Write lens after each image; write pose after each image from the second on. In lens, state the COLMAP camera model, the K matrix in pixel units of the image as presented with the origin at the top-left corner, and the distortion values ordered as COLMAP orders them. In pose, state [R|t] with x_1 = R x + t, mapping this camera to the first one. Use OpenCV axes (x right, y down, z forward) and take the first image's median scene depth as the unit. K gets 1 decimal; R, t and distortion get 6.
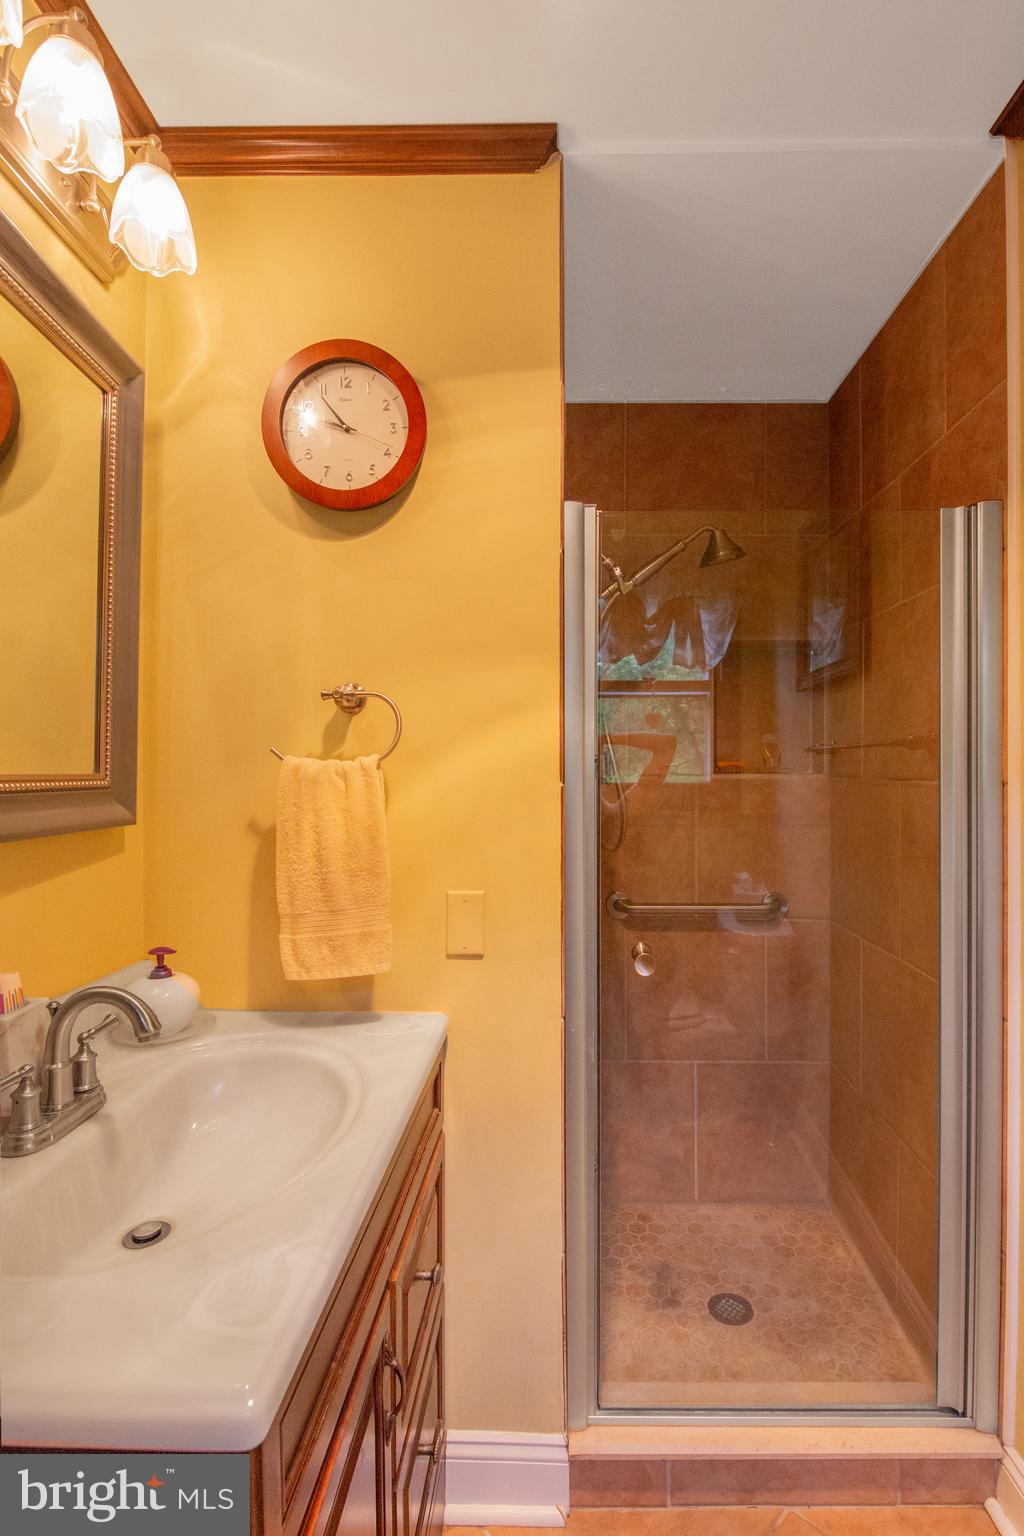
lens RADIAL K [[696.3, 0, 517.8], [0, 696.3, 760.0], [0, 0, 1]] dist [-0.010261, -0.003044]
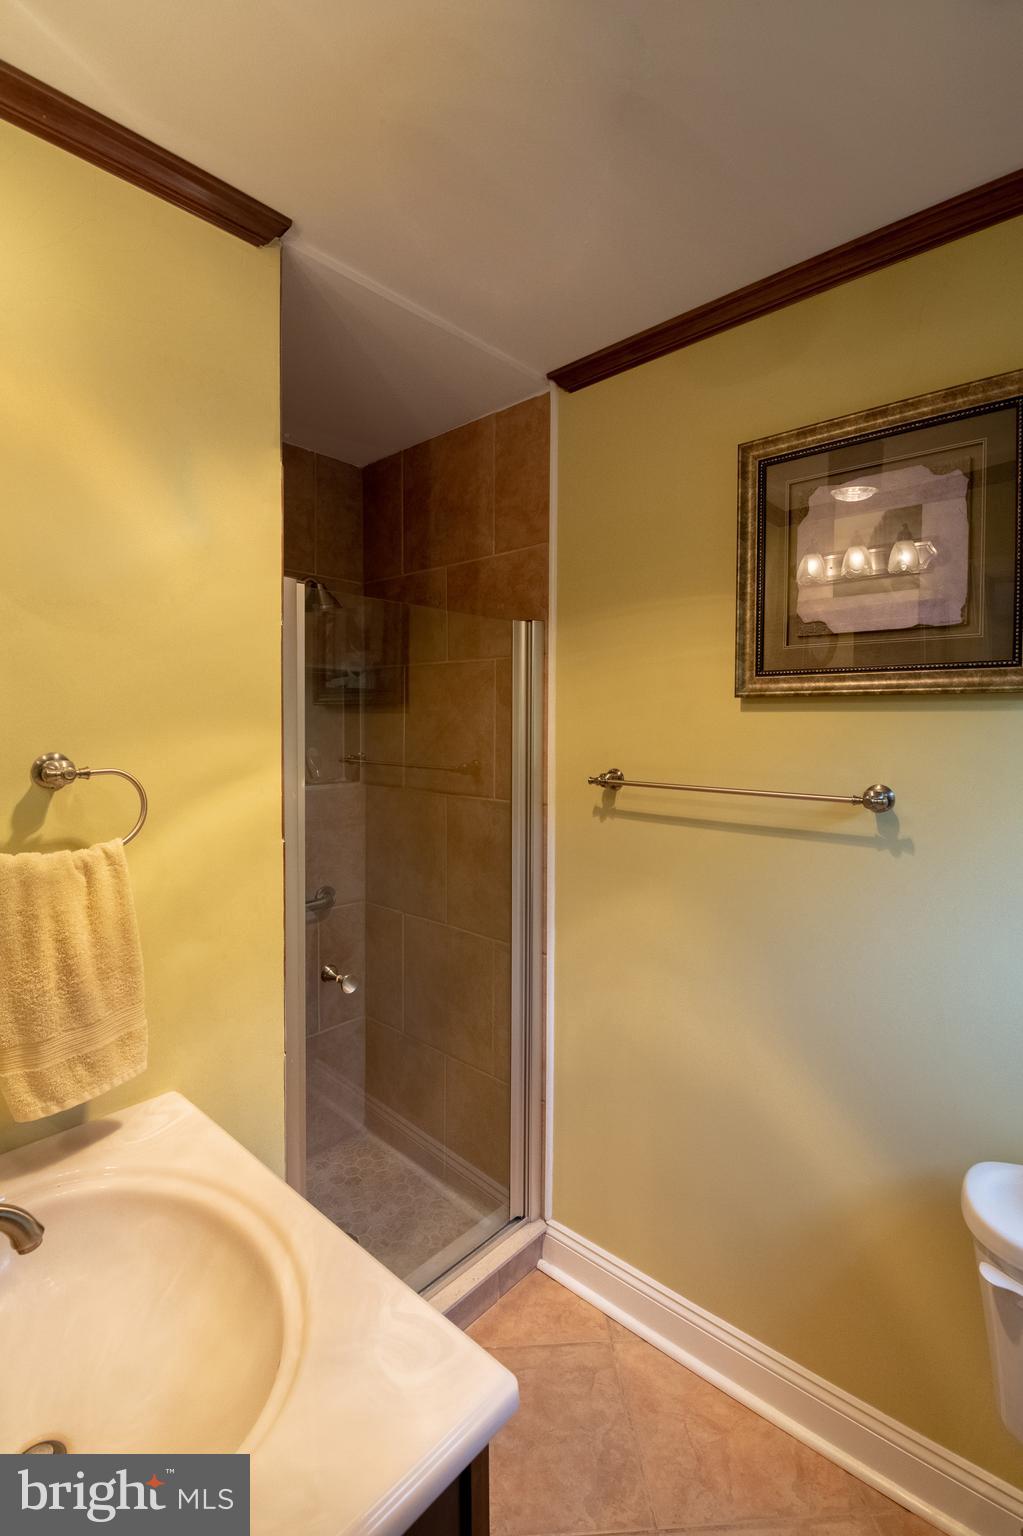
lens RADIAL K [[696.3, 0, 481.2], [0, 696.3, 744.7], [0, 0, 1]] dist [-0.010261, -0.003044]
pose [[0.678948, -0.027694, 0.733664, -0.514519], [-0.000228, 0.999280, 0.037930, -0.155451], [-0.734186, -0.025920, 0.678453, 0.046649]]
